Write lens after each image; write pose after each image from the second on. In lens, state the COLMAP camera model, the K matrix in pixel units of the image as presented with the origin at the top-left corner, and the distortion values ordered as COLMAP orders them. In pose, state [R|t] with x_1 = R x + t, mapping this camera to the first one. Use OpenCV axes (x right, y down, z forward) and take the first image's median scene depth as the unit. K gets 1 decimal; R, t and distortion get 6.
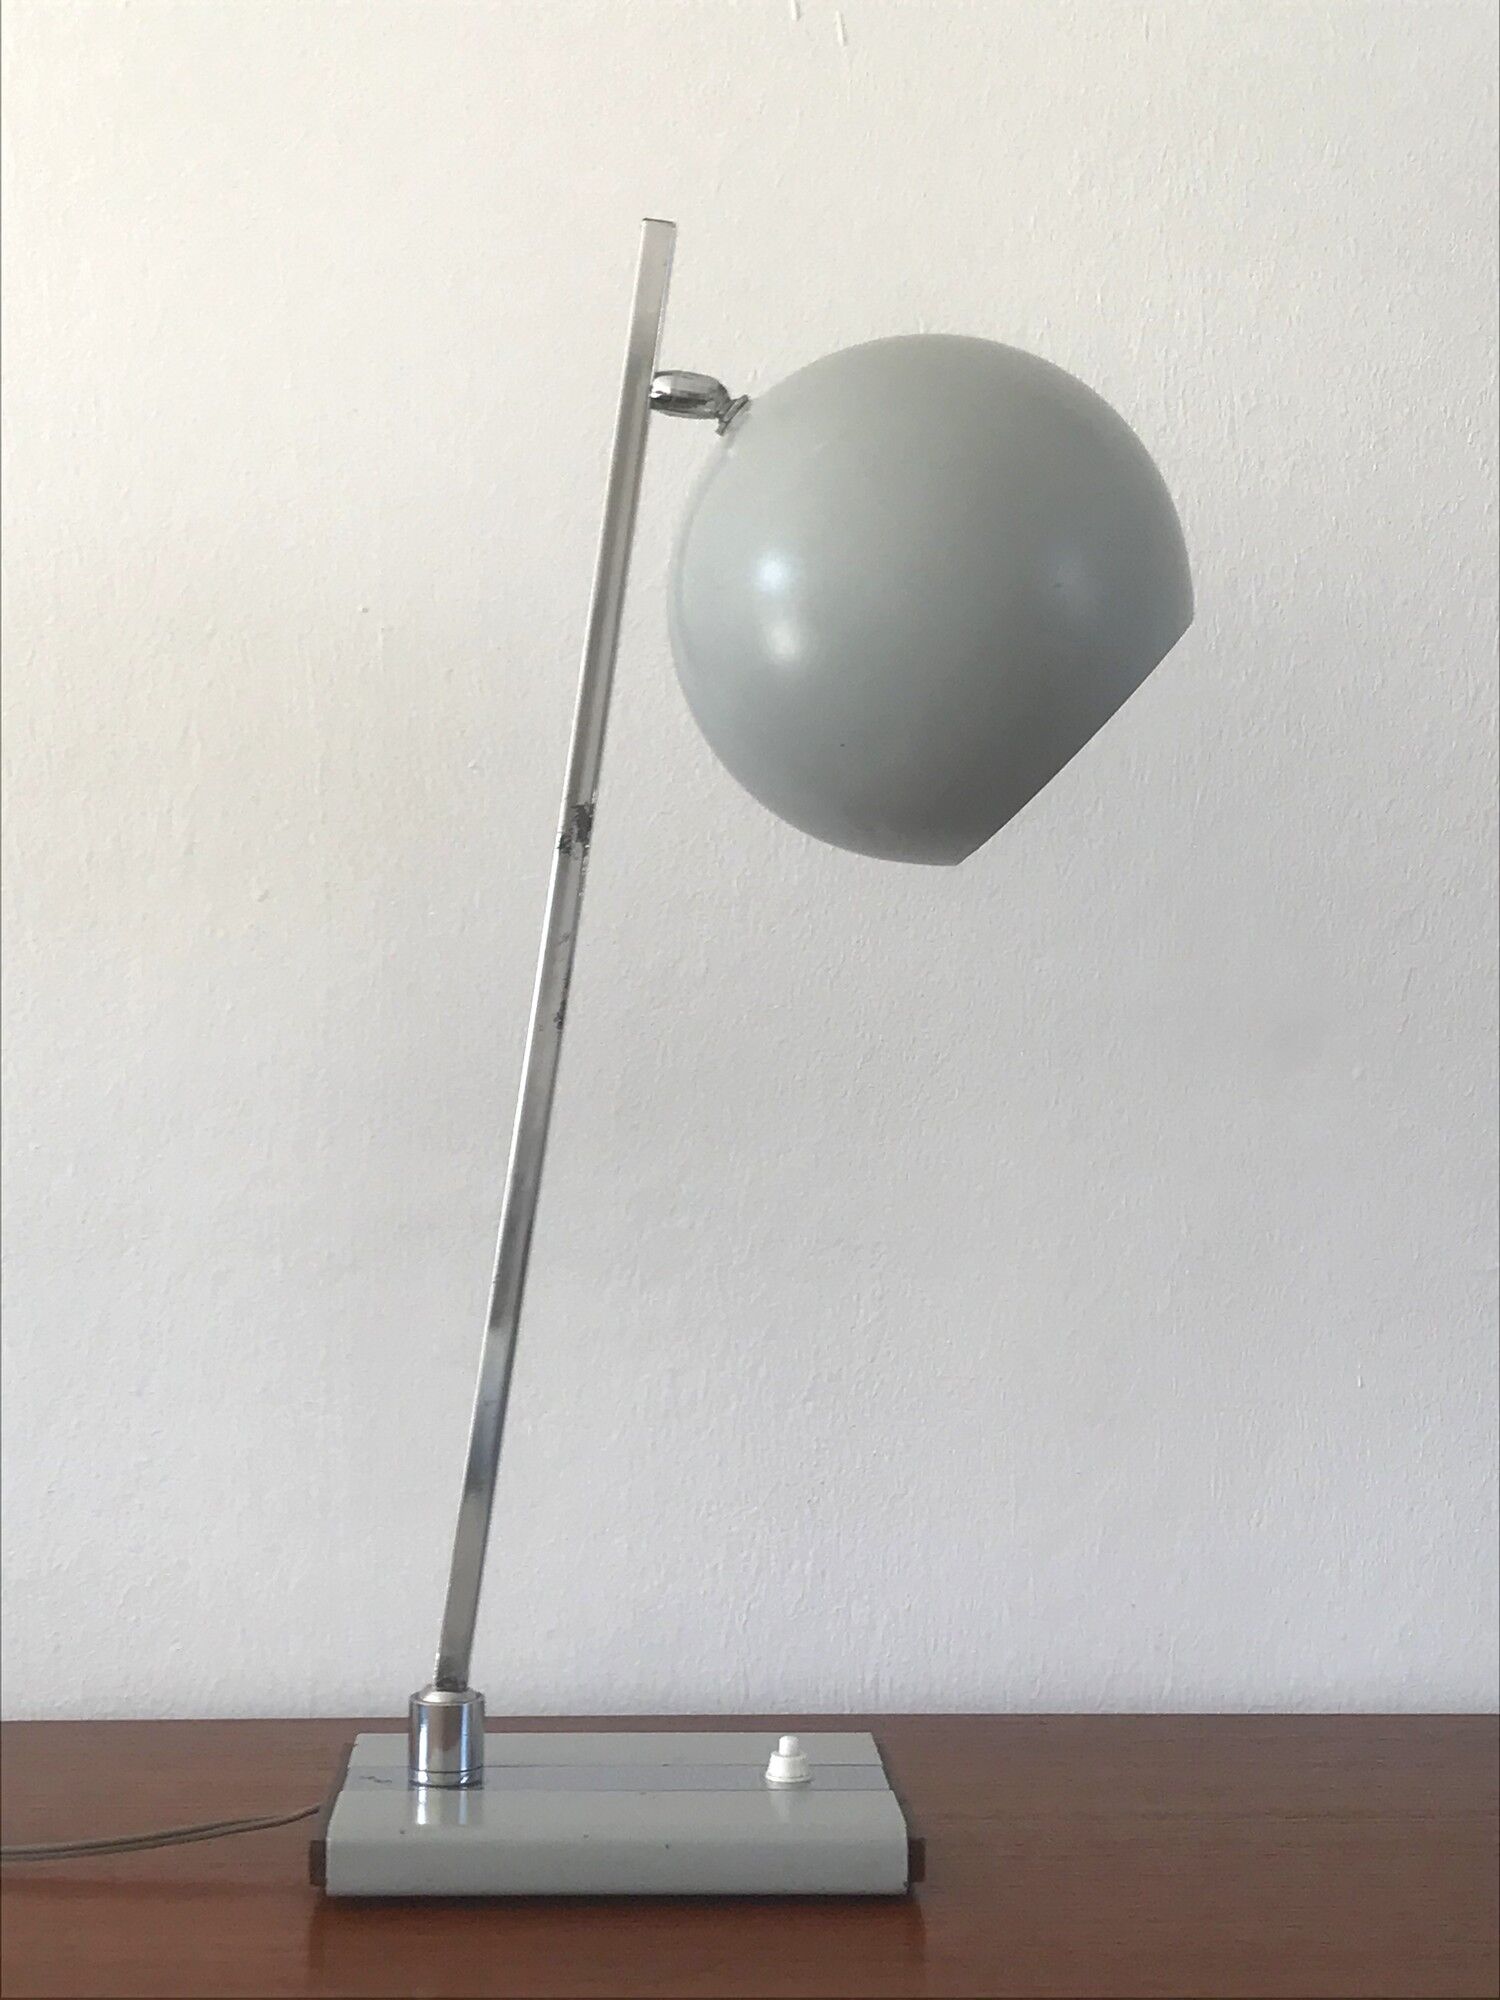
lens RADIAL K [[3309.9, 0, 740.8], [0, 3309.9, 979.2], [0, 0, 1]] dist [0.058469, 0.000000]
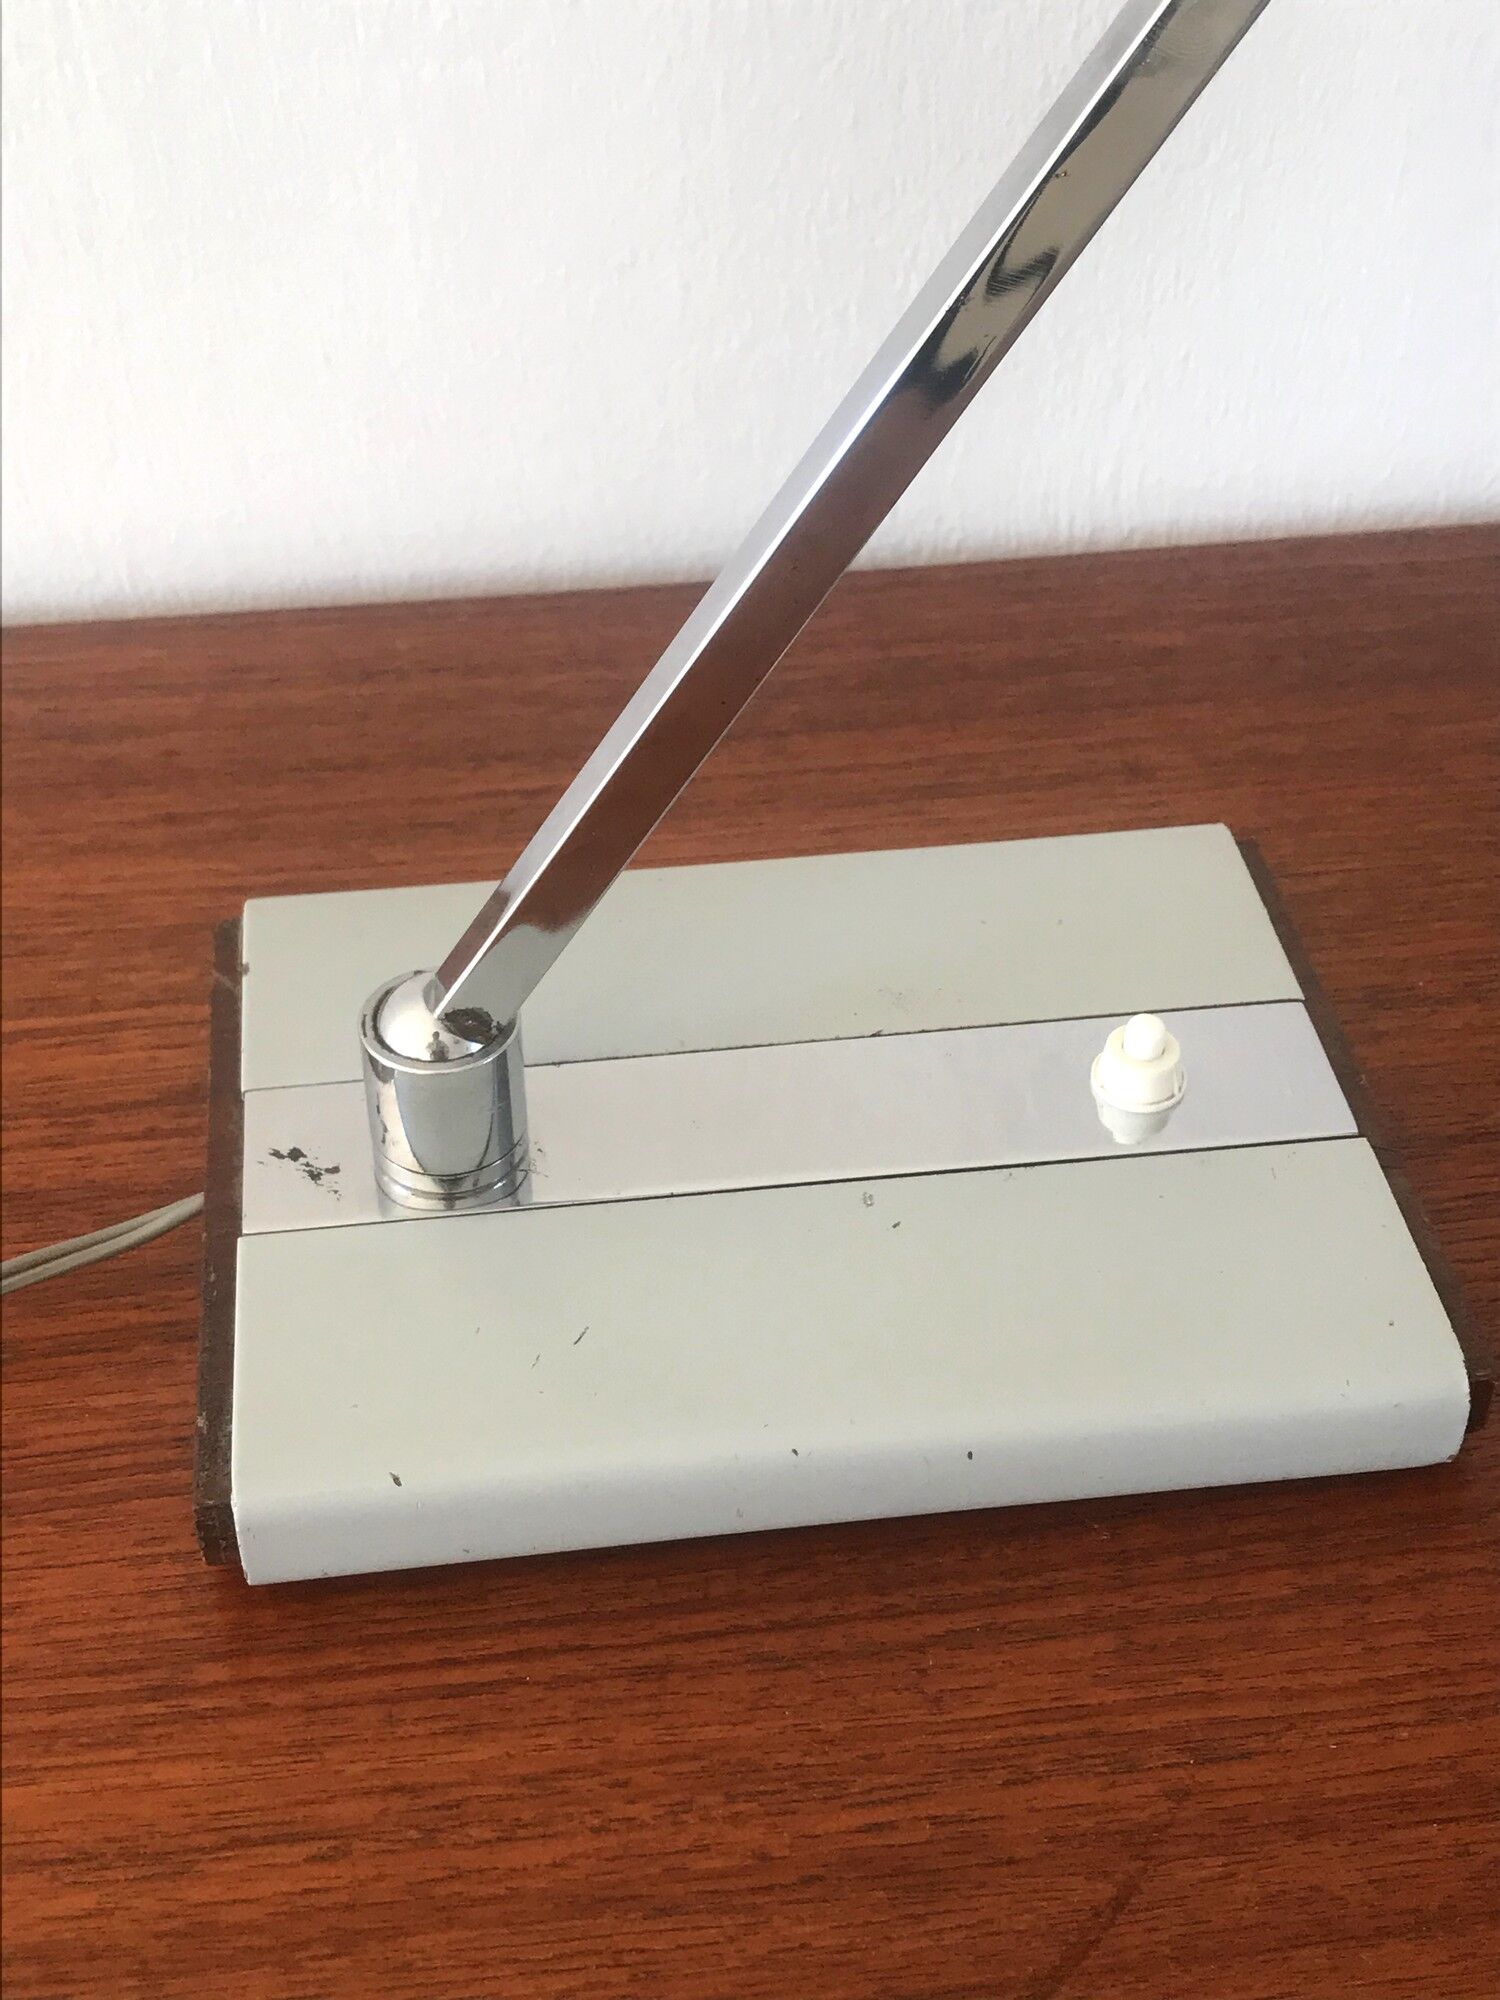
lens RADIAL K [[2707.1, 0, 747.3], [0, 2707.1, 986.4], [0, 0, 1]] dist [0.099461, 0.000000]
pose [[0.996575, -0.060063, 0.056843, -0.065768], [0.008479, 0.757961, 0.652245, -0.035986], [-0.082260, -0.649529, 0.755874, 0.701261]]
